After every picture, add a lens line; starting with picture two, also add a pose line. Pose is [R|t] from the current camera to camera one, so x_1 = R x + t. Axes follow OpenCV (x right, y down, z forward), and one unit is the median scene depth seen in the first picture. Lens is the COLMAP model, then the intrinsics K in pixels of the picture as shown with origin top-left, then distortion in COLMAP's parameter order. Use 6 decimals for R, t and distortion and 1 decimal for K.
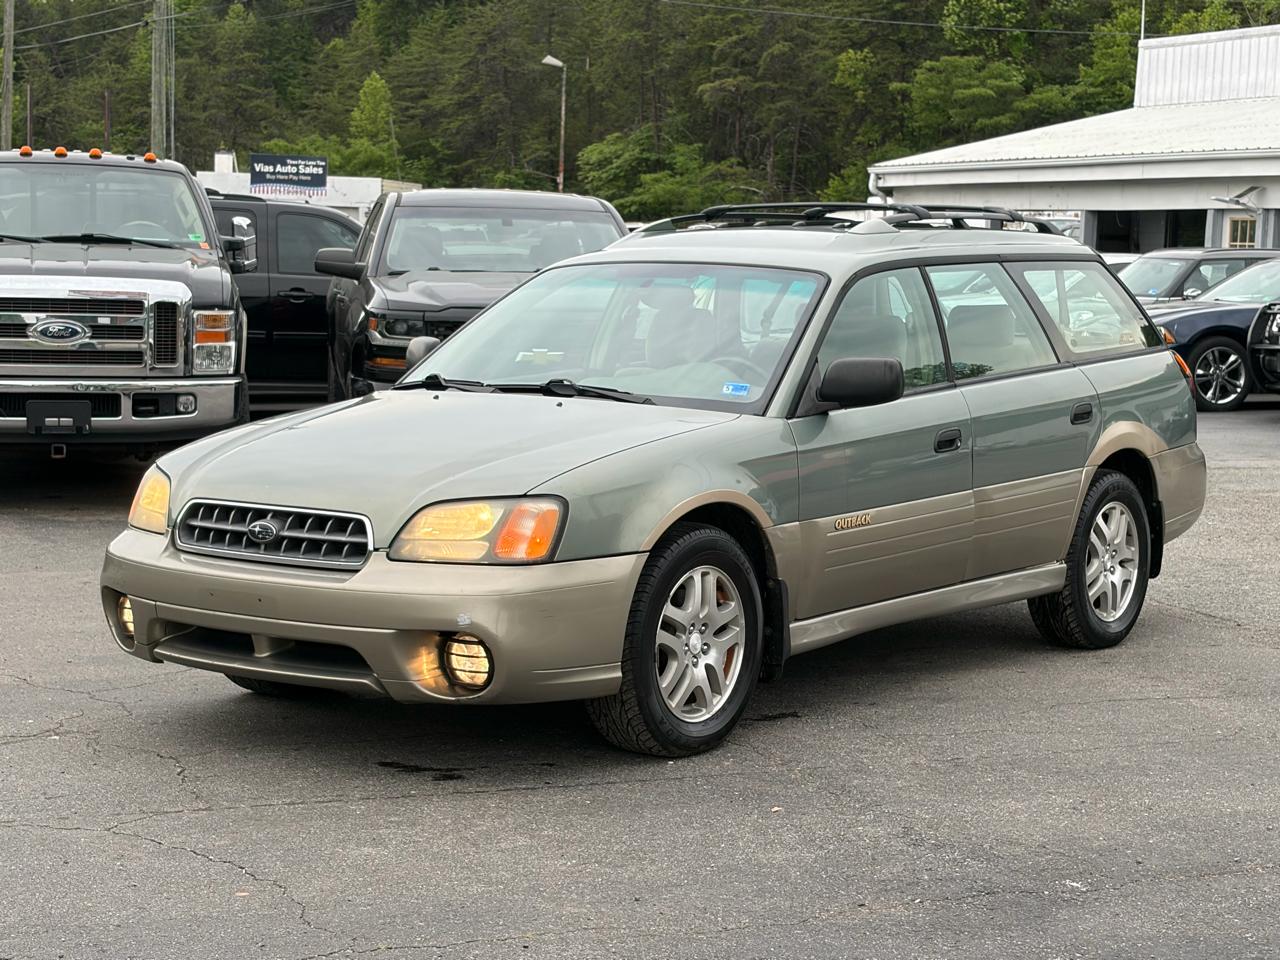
lens RADIAL K [[2405.6, 0, 640.0], [0, 2405.6, 480.0], [0, 0, 1]] dist [0.357873, -2.359244]
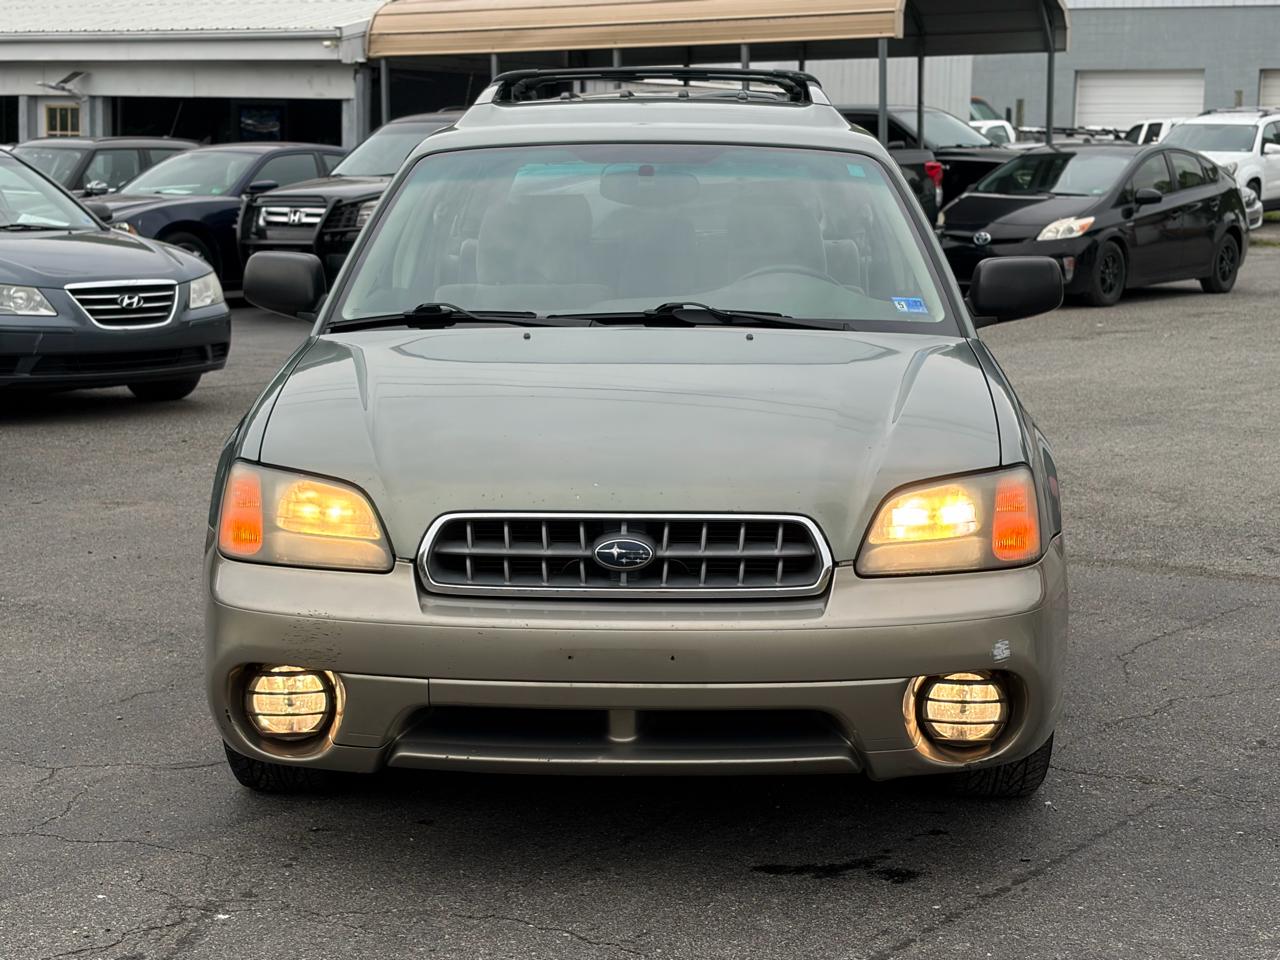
lens RADIAL K [[2405.6, 0, 640.0], [0, 2405.6, 480.0], [0, 0, 1]] dist [0.357873, -2.359244]
pose [[0.821665, -0.085193, 0.563569, -0.494795], [0.060899, 0.996228, 0.061808, -0.037015], [-0.566709, -0.016464, 0.823754, 0.436824]]
